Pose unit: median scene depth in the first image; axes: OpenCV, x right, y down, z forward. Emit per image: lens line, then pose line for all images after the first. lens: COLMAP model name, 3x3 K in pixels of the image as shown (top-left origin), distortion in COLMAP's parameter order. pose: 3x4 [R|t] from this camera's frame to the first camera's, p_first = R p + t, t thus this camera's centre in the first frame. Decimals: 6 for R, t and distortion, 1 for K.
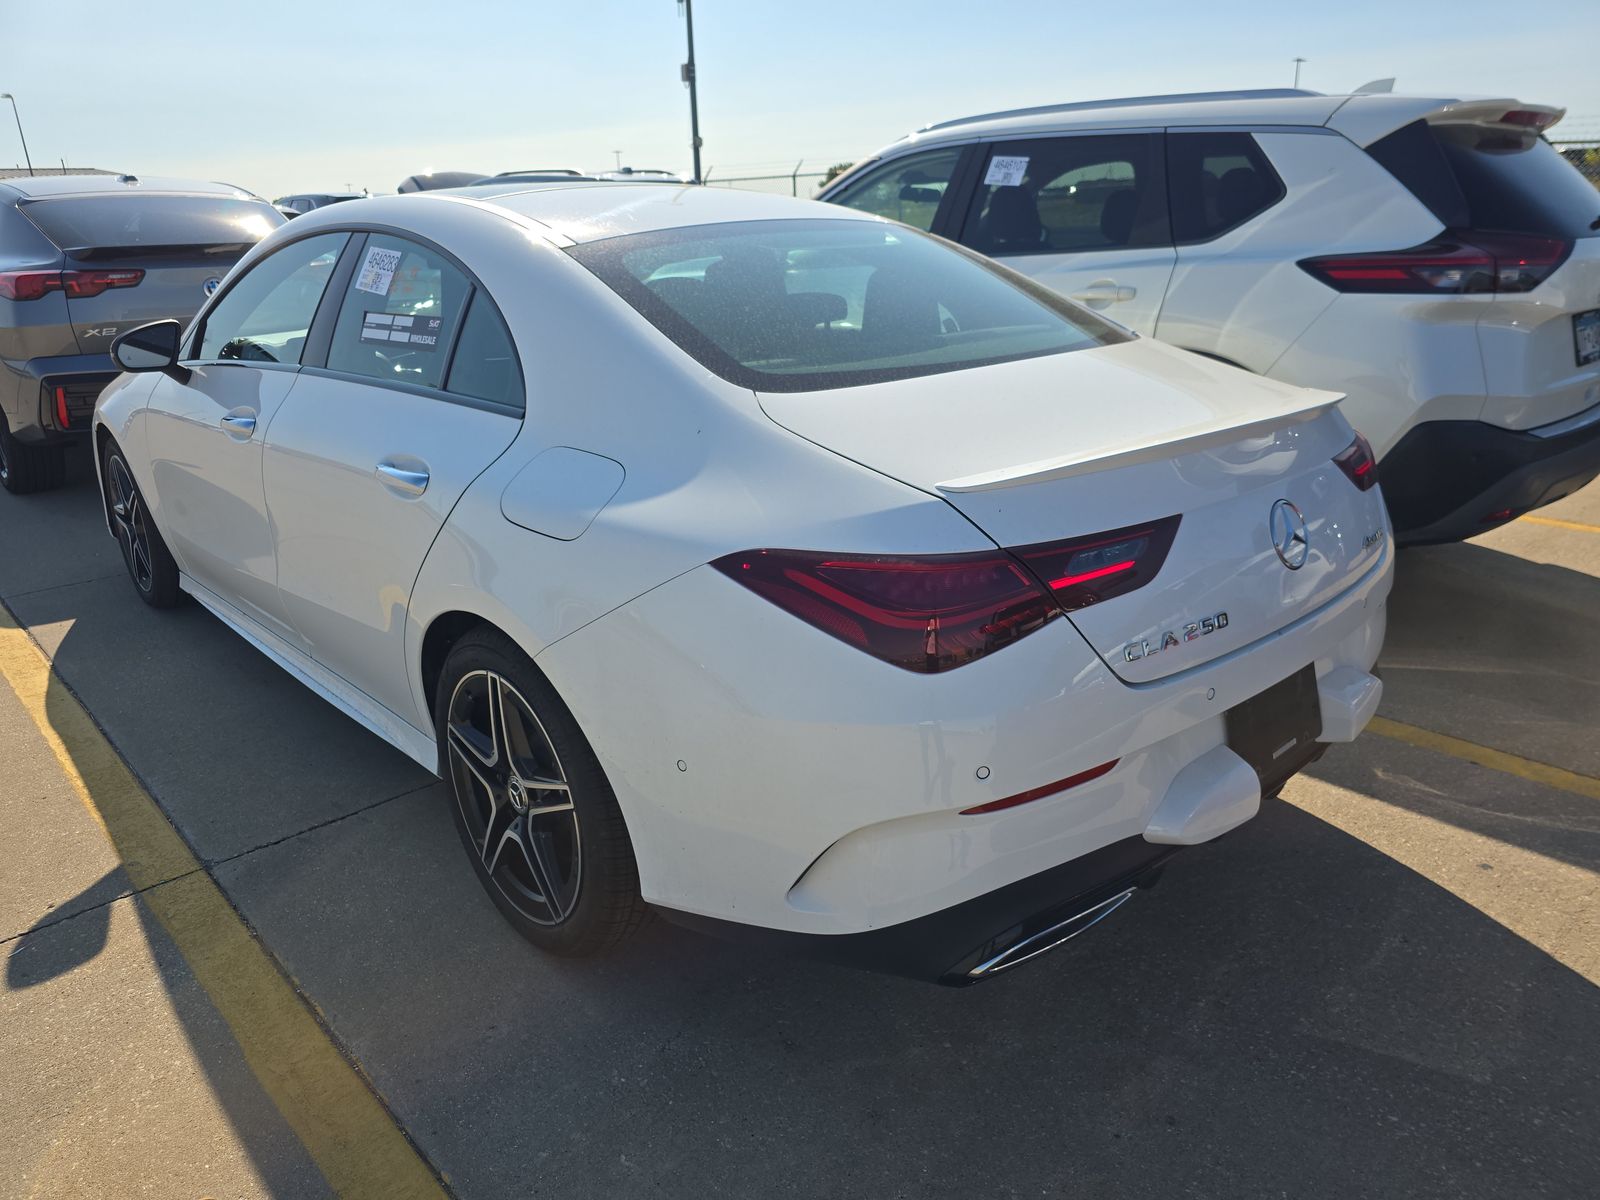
lens RADIAL K [[1084.9, 0, 804.7], [0, 1084.9, 609.2], [0, 0, 1]] dist [0.049274, -0.053909]
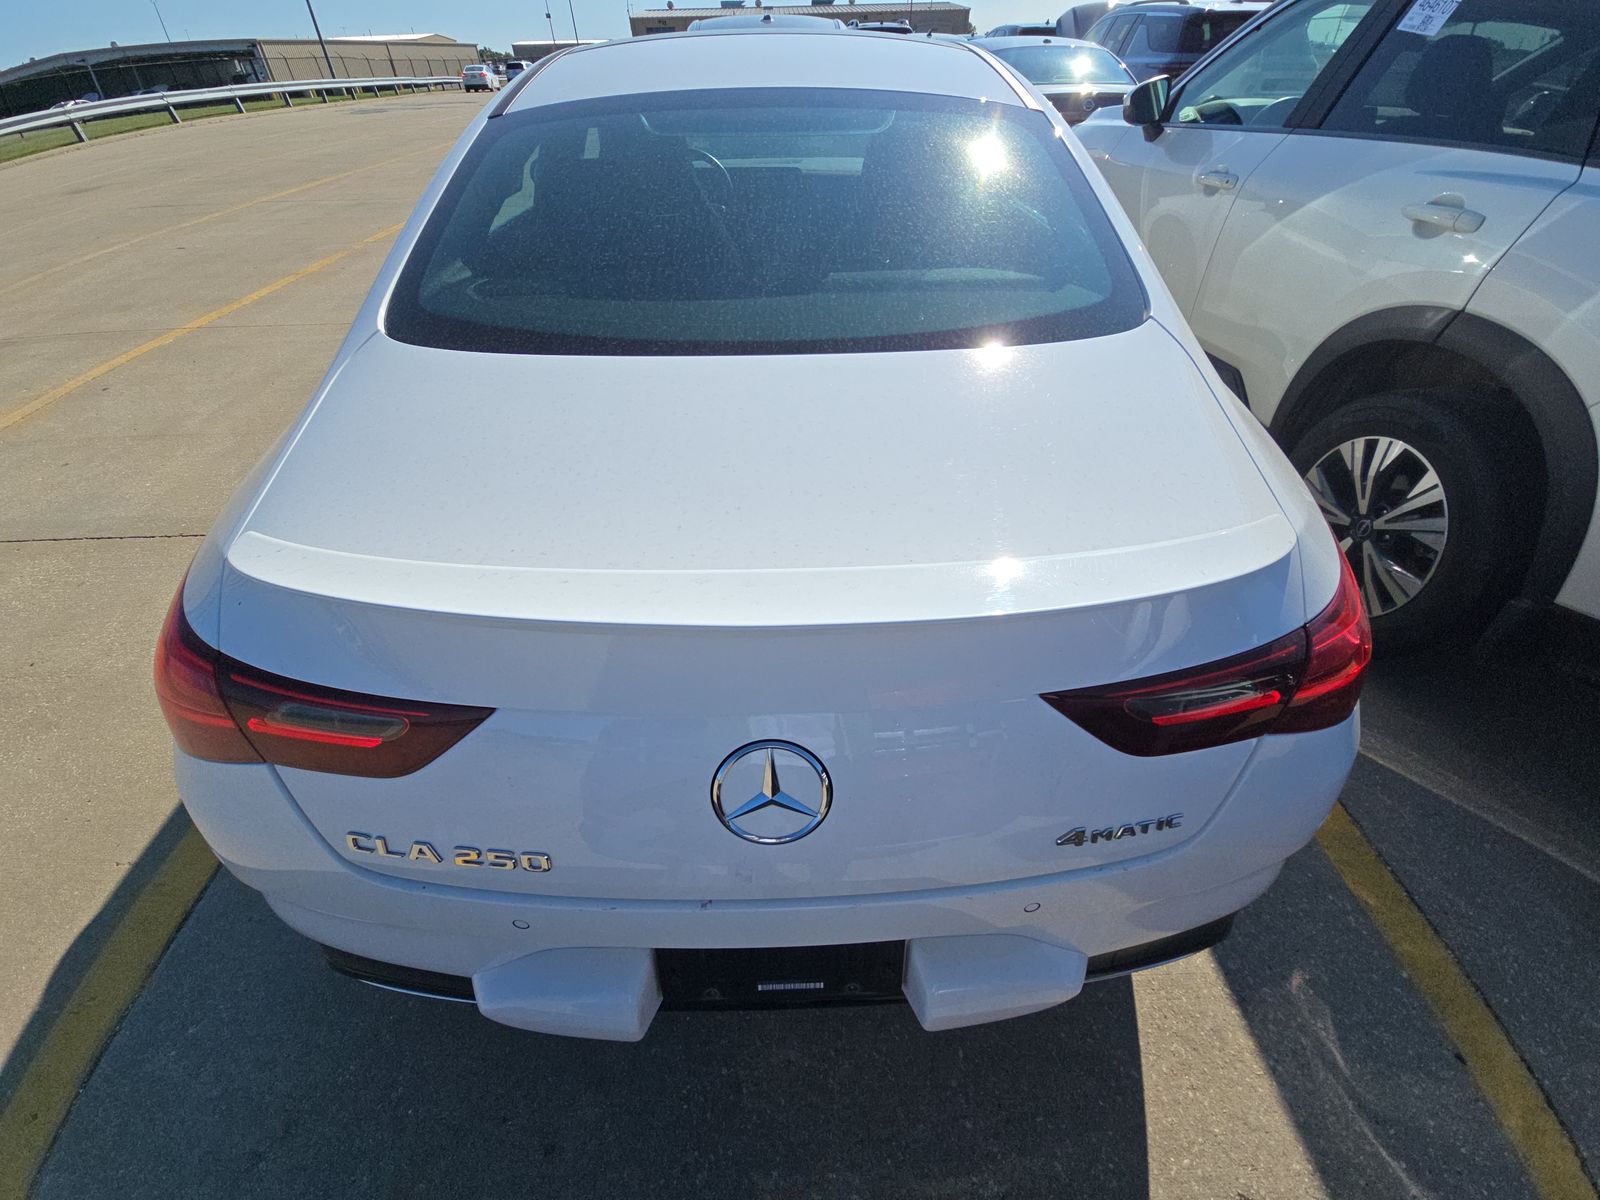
lens RADIAL K [[655.0, 0, 806.1], [0, 655.0, 595.7], [0, 0, 1]] dist [-0.003708, -0.000350]
pose [[0.749603, 0.439011, -0.495344, 0.397535], [-0.234282, 0.875915, 0.421763, -0.215493], [0.619038, -0.200105, 0.759441, 0.519700]]
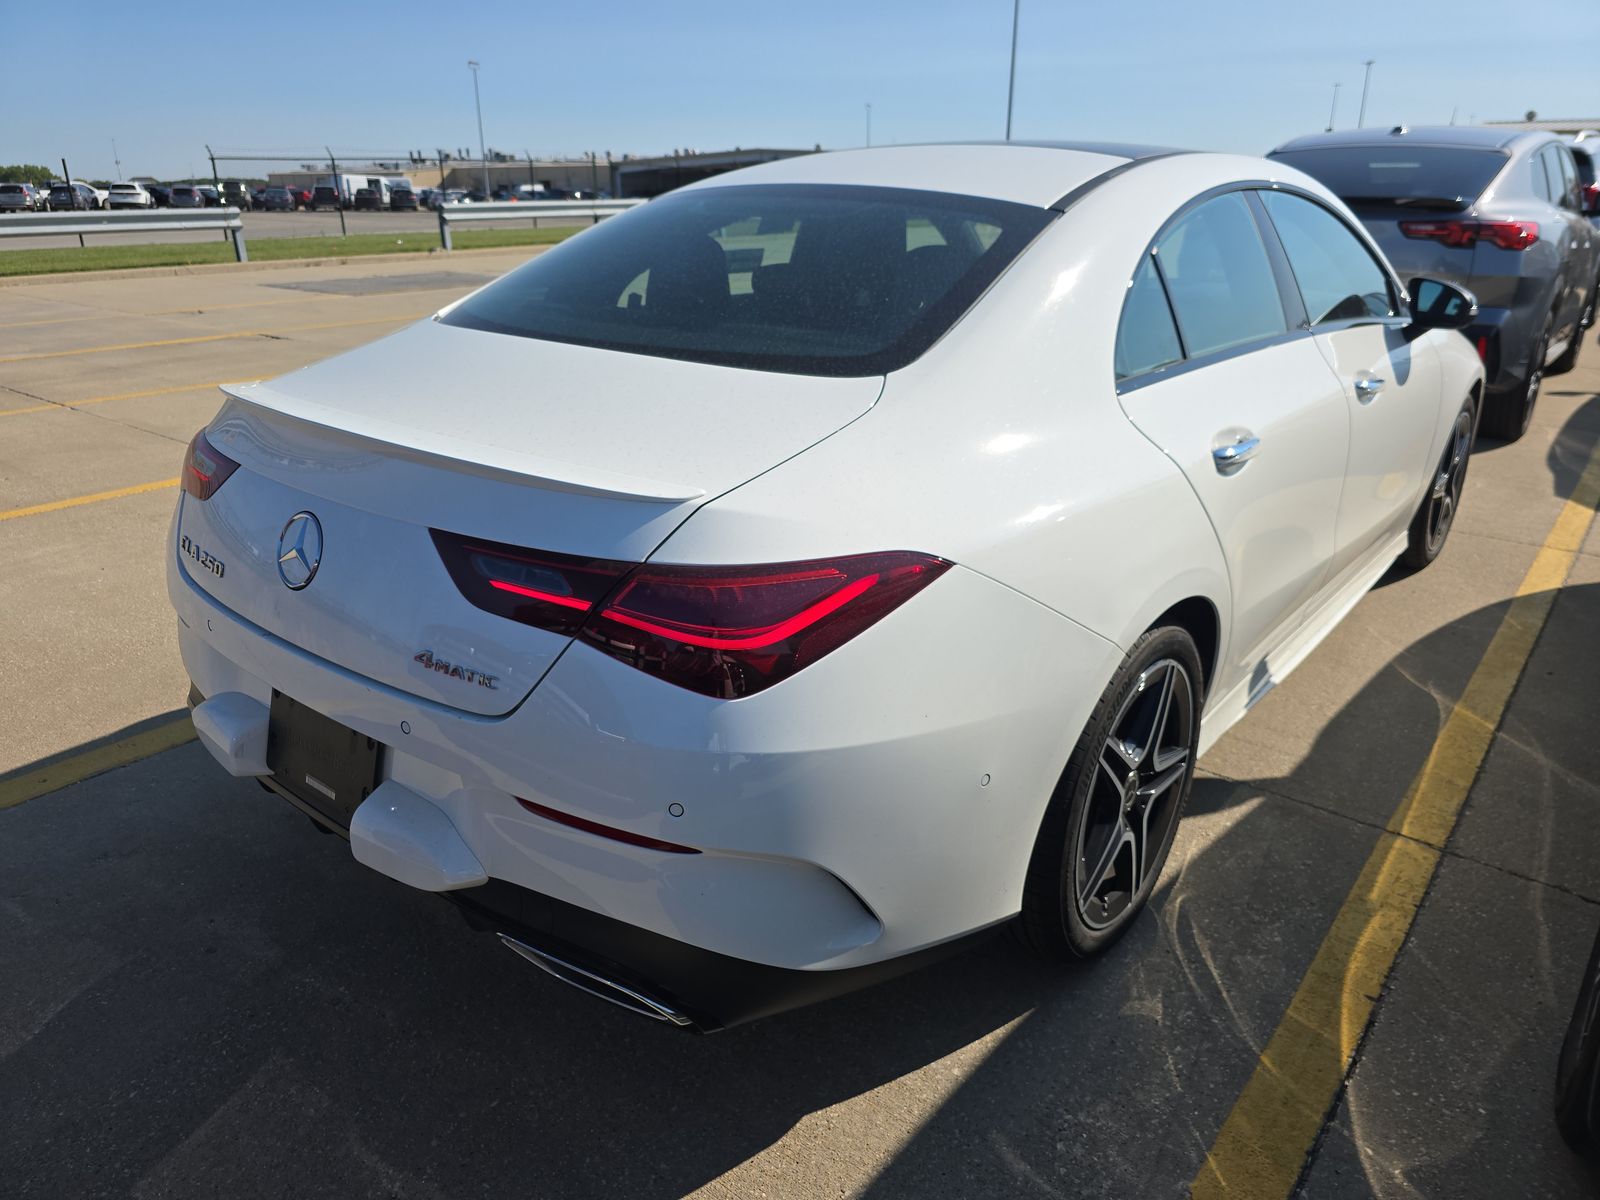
lens RADIAL K [[1084.9, 0, 804.7], [0, 1084.9, 609.2], [0, 0, 1]] dist [0.049274, -0.053909]
pose [[0.138081, 0.392677, -0.909252, 0.904601], [-0.345526, 0.879466, 0.327341, -0.313187], [0.928195, 0.268970, 0.257117, 0.792610]]
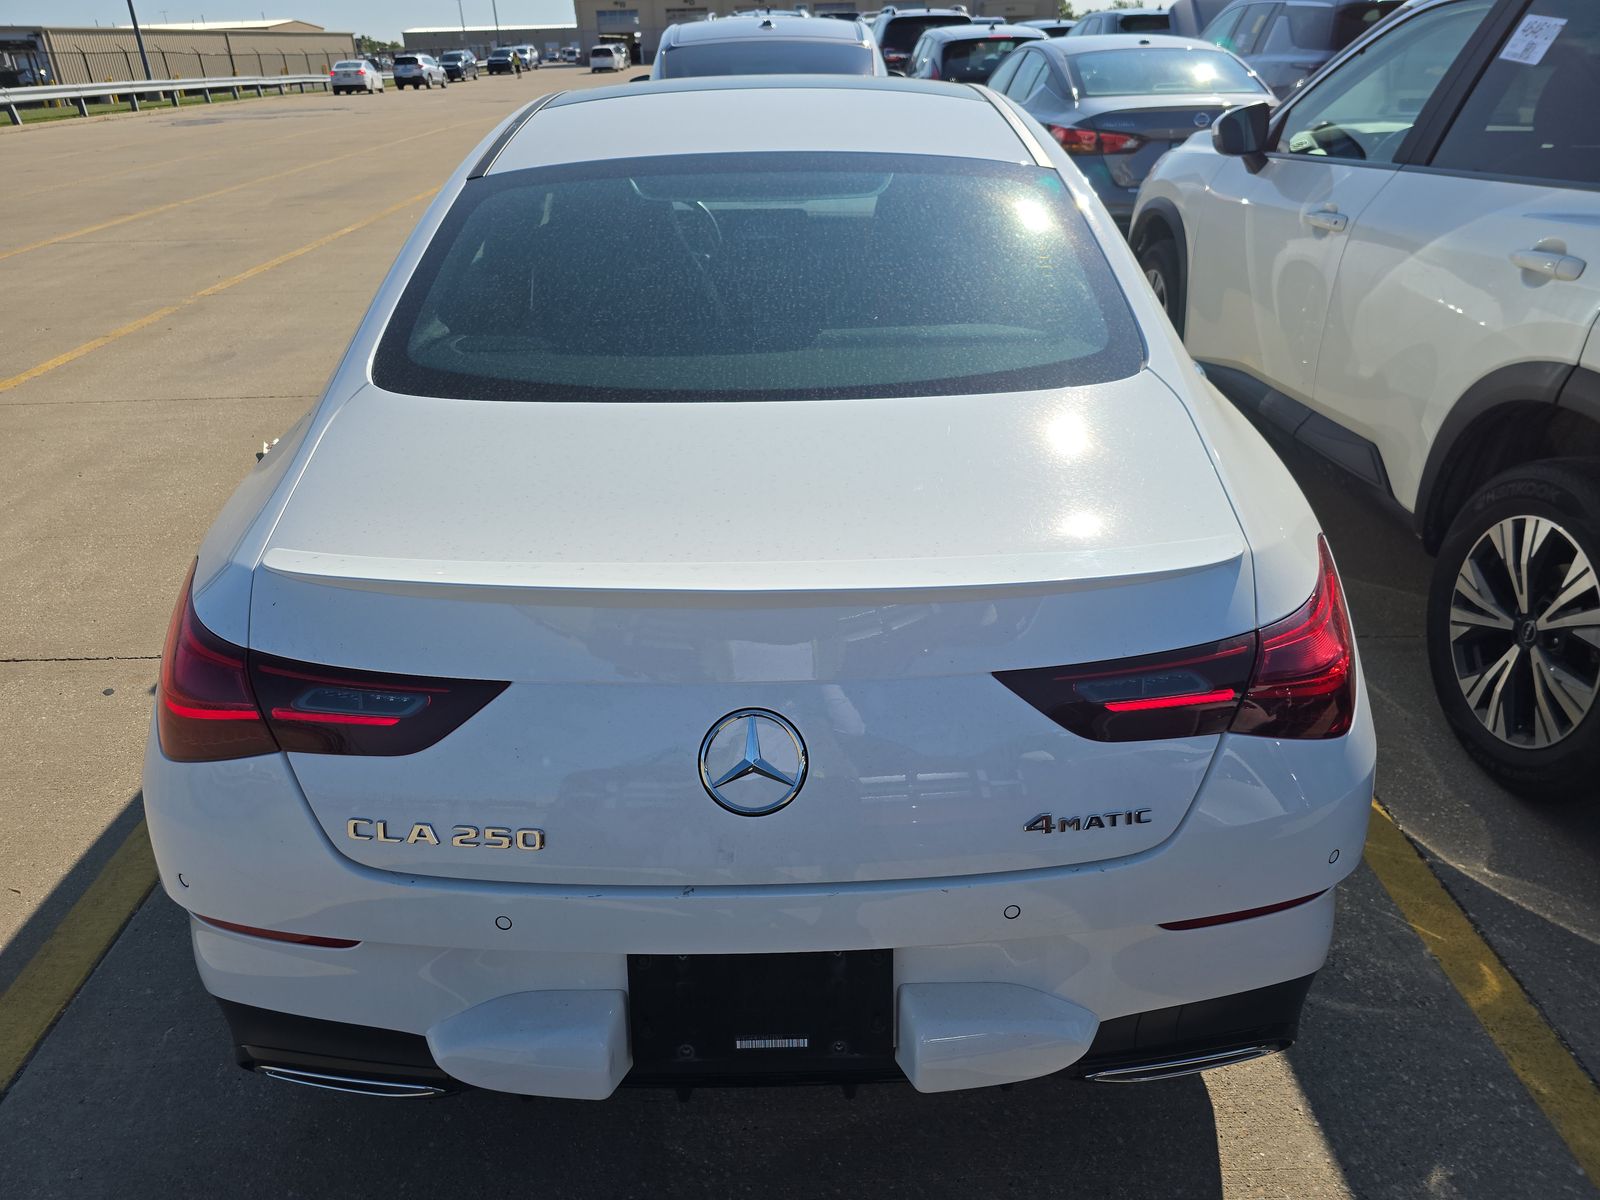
lens RADIAL K [[1084.9, 0, 804.7], [0, 1084.9, 609.2], [0, 0, 1]] dist [0.049274, -0.053909]
pose [[0.738476, 0.324347, -0.591145, 0.556572], [-0.230130, 0.945302, 0.231179, -0.212991], [0.633793, -0.034680, 0.772725, 0.354924]]
